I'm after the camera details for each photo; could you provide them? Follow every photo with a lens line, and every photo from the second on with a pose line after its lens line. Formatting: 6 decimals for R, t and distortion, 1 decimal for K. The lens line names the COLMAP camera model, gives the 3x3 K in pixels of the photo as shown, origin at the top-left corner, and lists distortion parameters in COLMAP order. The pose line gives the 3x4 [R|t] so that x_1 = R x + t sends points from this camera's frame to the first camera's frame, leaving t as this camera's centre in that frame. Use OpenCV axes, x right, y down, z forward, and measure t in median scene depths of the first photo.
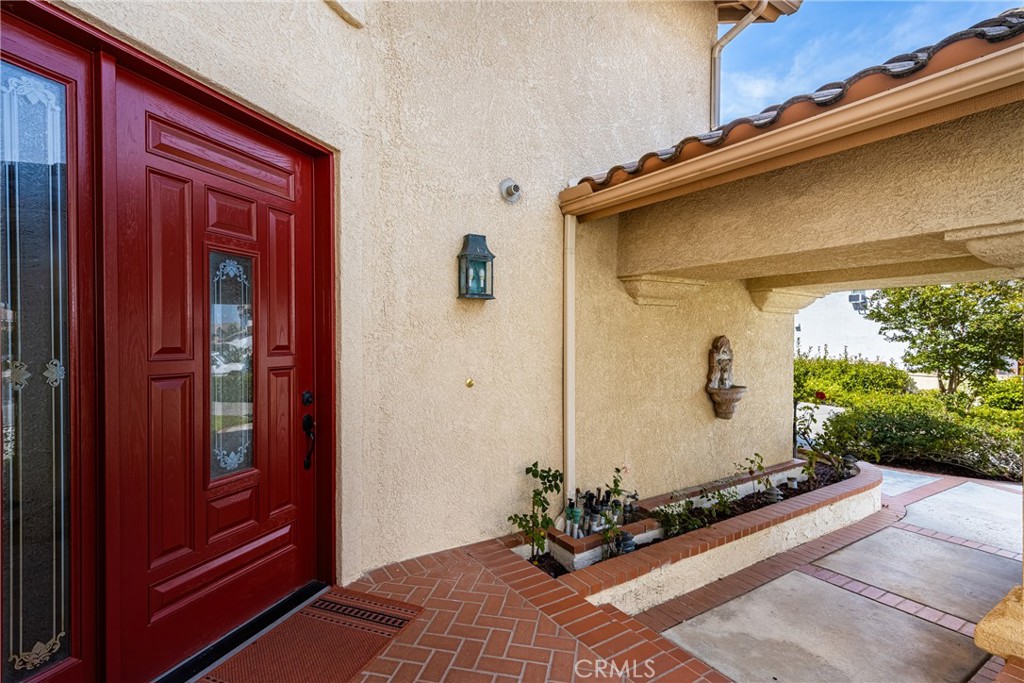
lens RADIAL K [[492.8, 0, 512.0], [0, 492.8, 341.5], [0, 0, 1]] dist [0.009450, -0.001841]
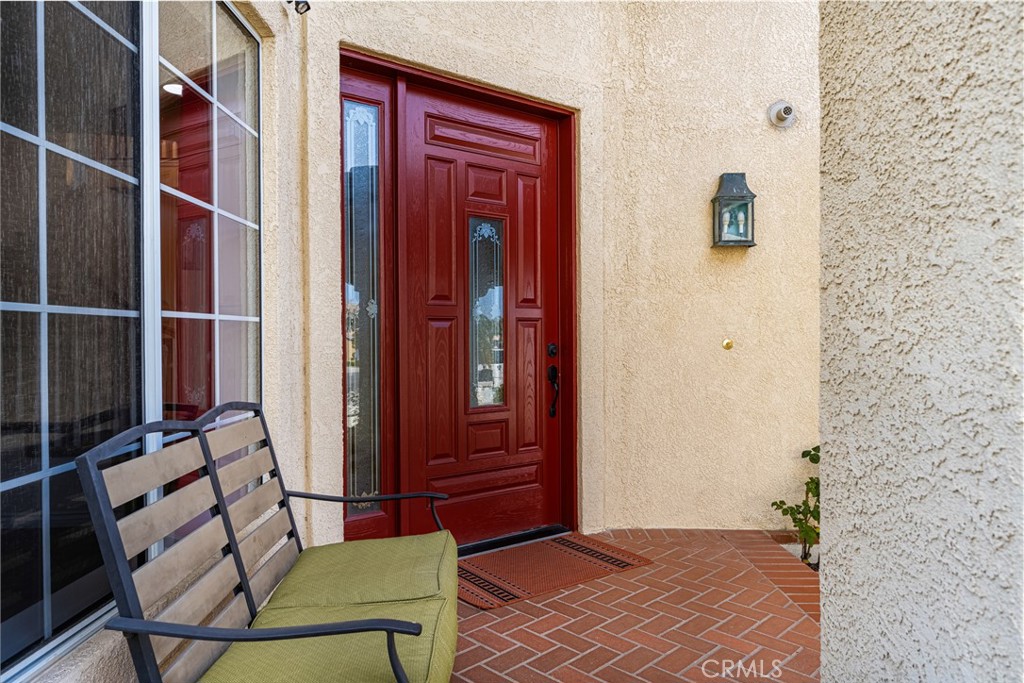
lens RADIAL K [[675.7, 0, 505.9], [0, 675.7, 350.6], [0, 0, 1]] dist [-0.000913, -0.001788]
pose [[0.833943, 0.005051, -0.551827, 0.301357], [-0.001148, 0.999972, 0.007418, 0.105695], [0.551849, -0.005553, 0.833926, -0.262106]]
